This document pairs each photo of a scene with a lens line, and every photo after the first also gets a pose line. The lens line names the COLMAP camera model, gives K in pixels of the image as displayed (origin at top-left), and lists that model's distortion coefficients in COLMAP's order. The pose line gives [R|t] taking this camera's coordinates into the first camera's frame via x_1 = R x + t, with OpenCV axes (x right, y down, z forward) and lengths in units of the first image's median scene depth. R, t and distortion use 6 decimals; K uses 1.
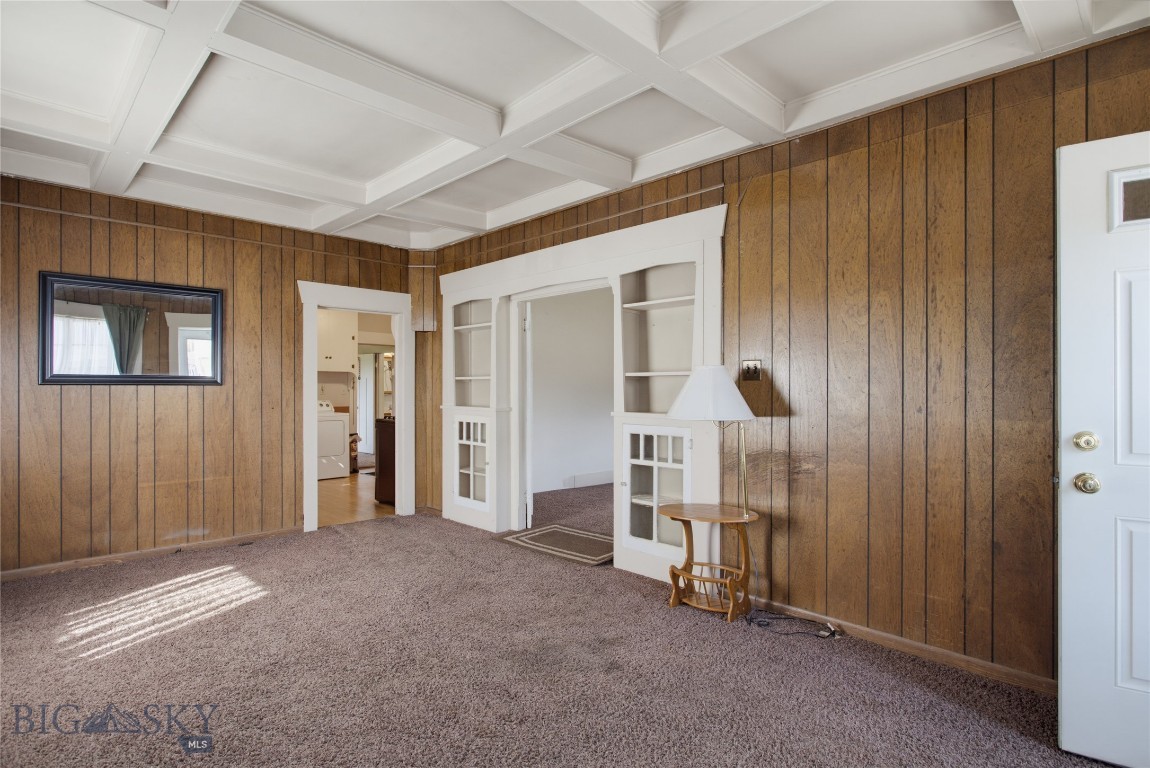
lens RADIAL K [[585.9, 0, 576.8], [0, 585.9, 390.0], [0, 0, 1]] dist [-0.000159, 0.000907]
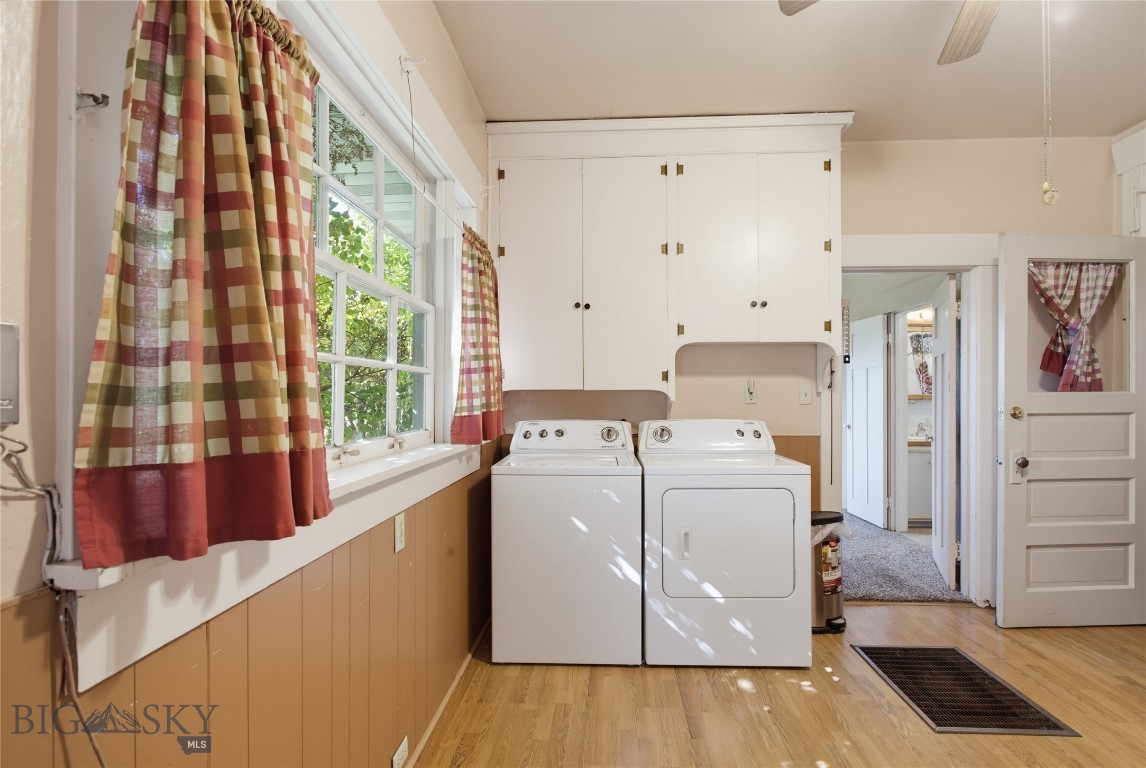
lens RADIAL K [[559.7, 0, 580.3], [0, 559.7, 393.6], [0, 0, 1]] dist [-0.003563, -0.000128]
pose [[0.680294, 0.002230, -0.732936, -0.499671], [0.002034, 0.999986, 0.004931, -0.003148], [0.732937, -0.004845, 0.680279, 1.402072]]
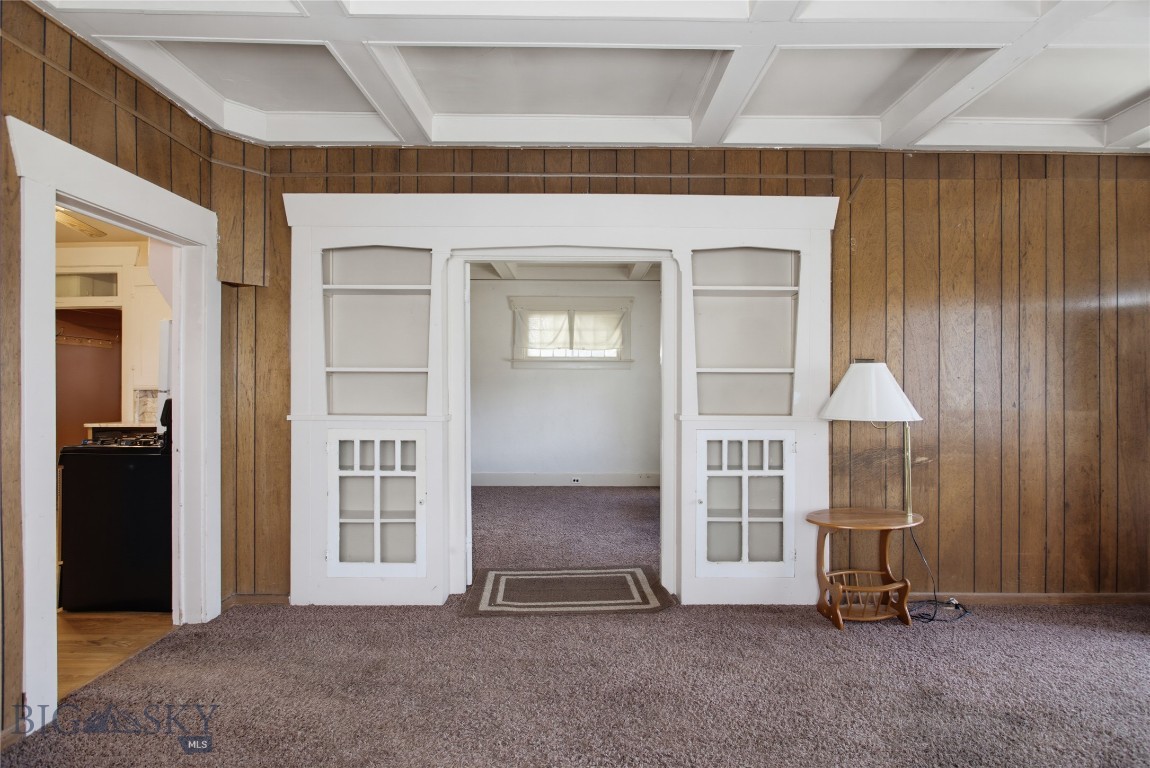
lens RADIAL K [[539.5, 0, 581.7], [0, 539.5, 387.9], [0, 0, 1]] dist [-0.005425, -0.000206]
pose [[0.697362, 0.001251, 0.716718, -0.560854], [-0.000666, 0.999999, -0.001098, 0.000012], [-0.716719, 0.000288, 0.697362, 0.562093]]
